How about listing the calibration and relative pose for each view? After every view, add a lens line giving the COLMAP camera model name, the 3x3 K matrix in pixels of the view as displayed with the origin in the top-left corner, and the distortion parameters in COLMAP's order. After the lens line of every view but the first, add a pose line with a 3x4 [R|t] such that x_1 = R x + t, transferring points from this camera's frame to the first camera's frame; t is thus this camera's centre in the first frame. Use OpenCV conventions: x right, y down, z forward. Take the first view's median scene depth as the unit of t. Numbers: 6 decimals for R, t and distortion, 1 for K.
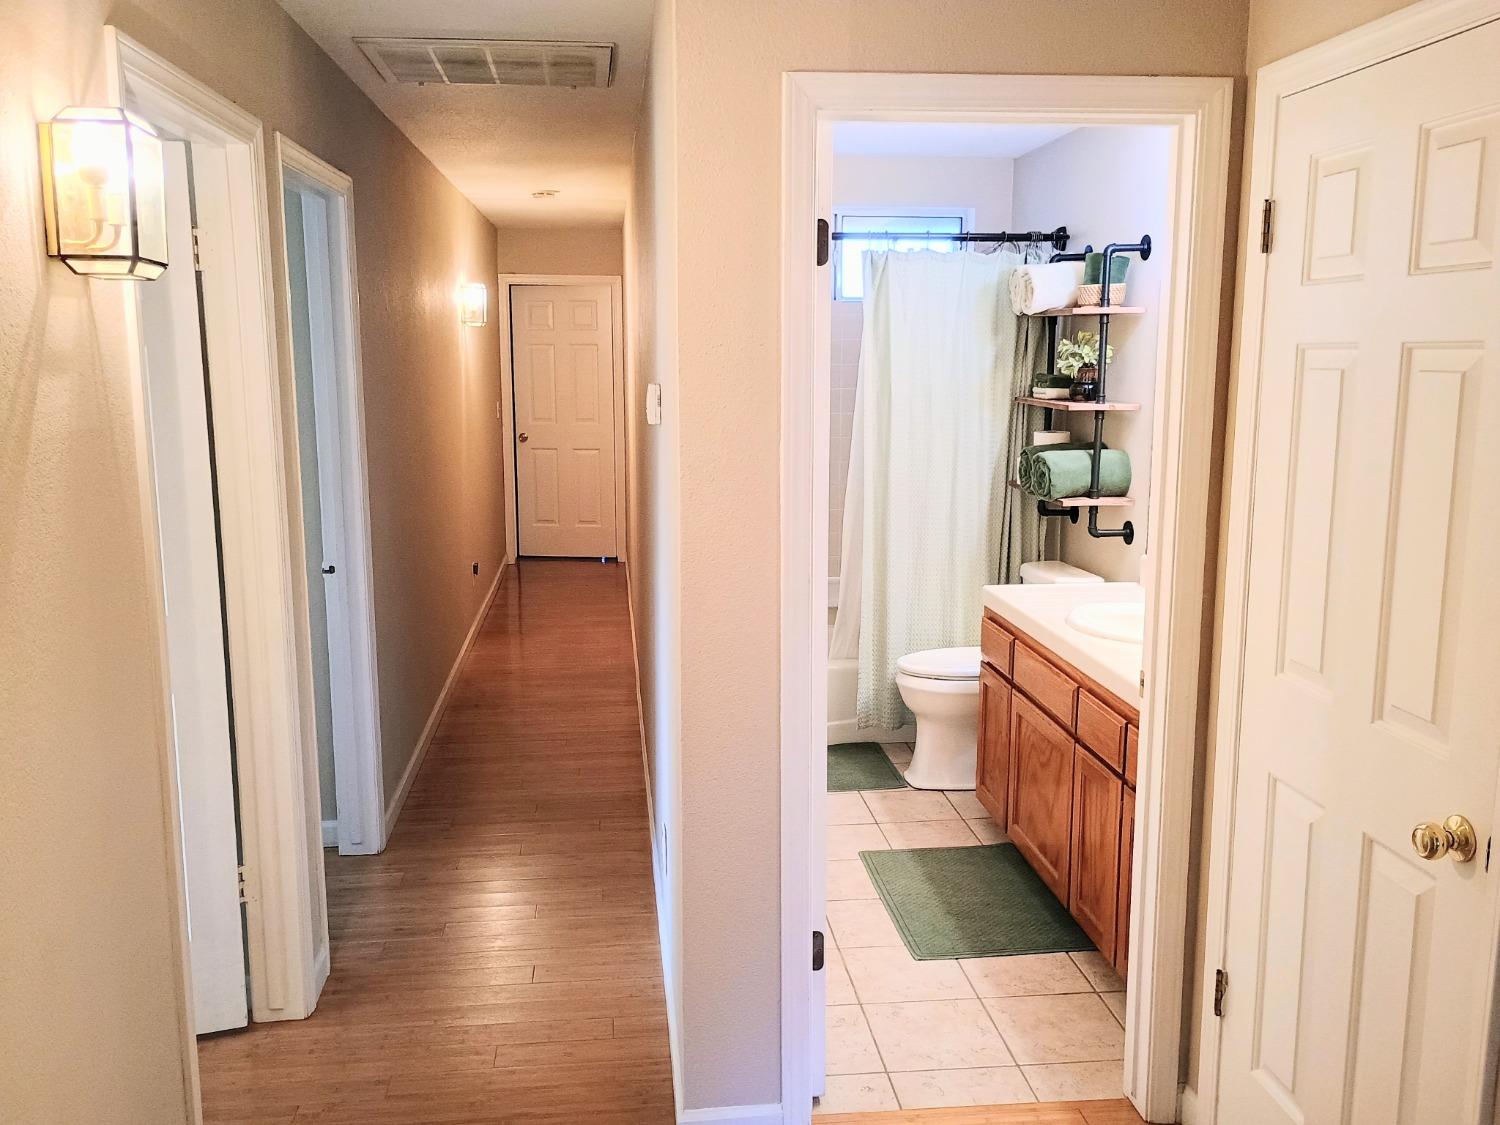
lens RADIAL K [[1300.6, 0, 738.6], [0, 1300.6, 558.8], [0, 0, 1]] dist [0.065138, -0.067823]
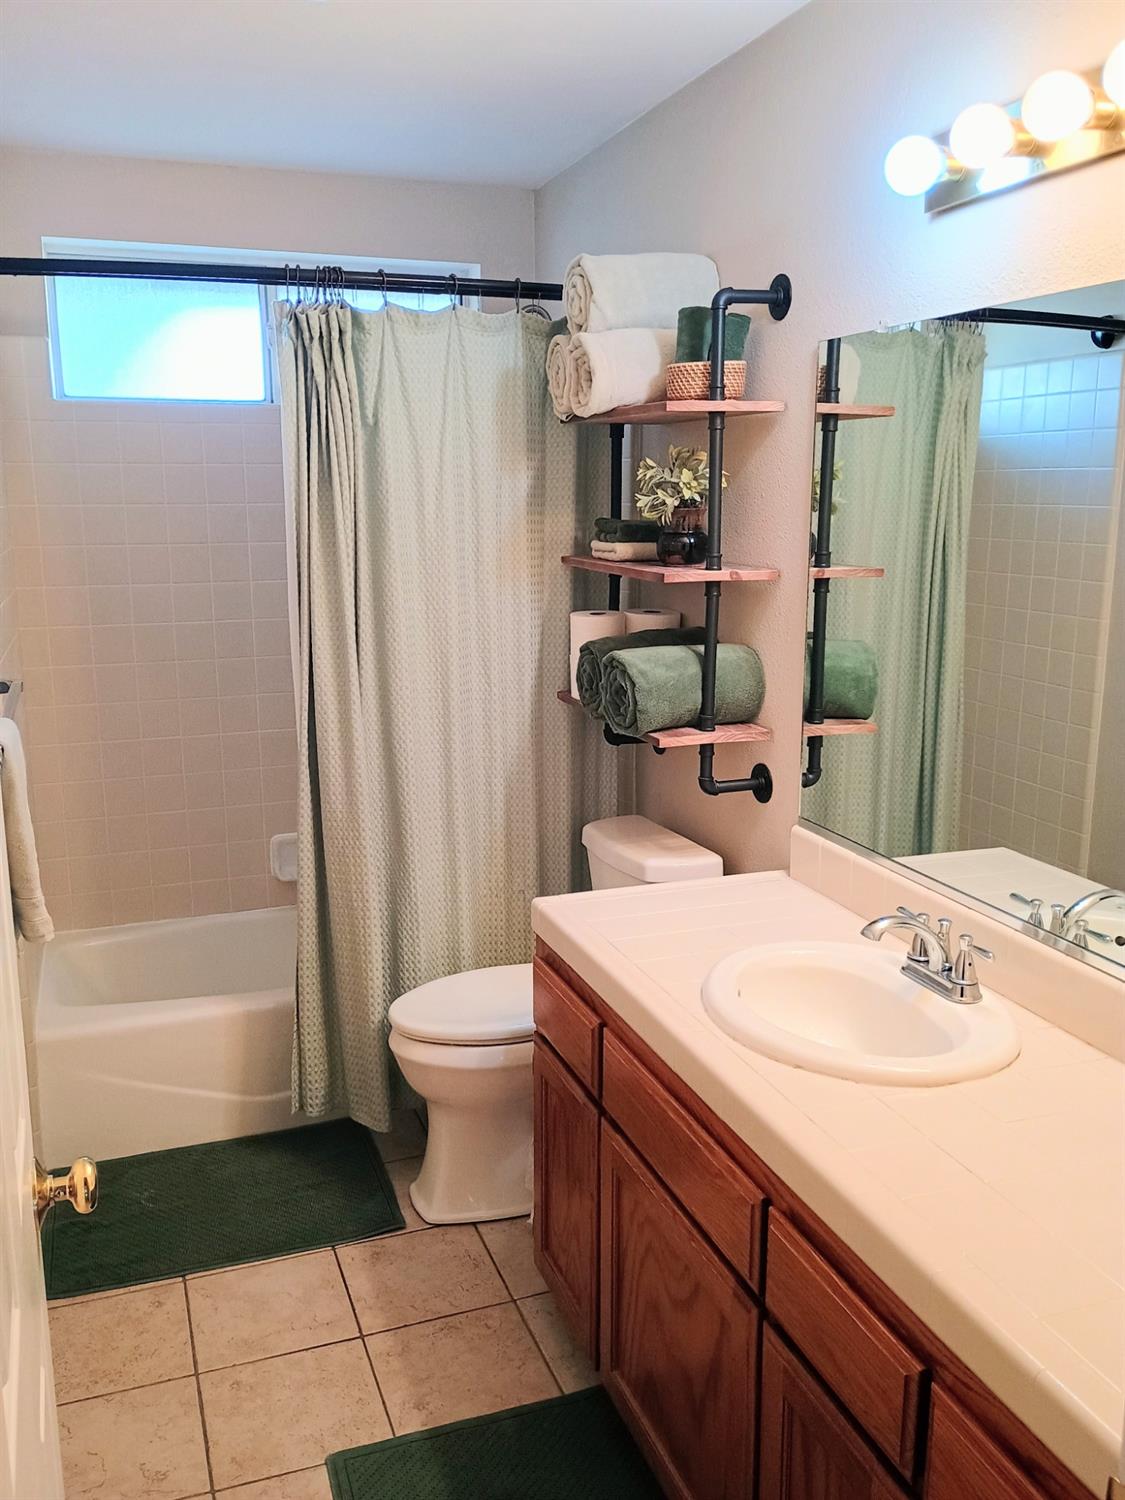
lens RADIAL K [[1300.6, 0, 566.6], [0, 1300.6, 763.2], [0, 0, 1]] dist [0.065138, -0.067823]
pose [[0.970371, -0.051241, 0.236122, 0.069786], [0.040532, 0.997927, 0.049991, -0.062924], [-0.238194, -0.038939, 0.970437, 0.439893]]
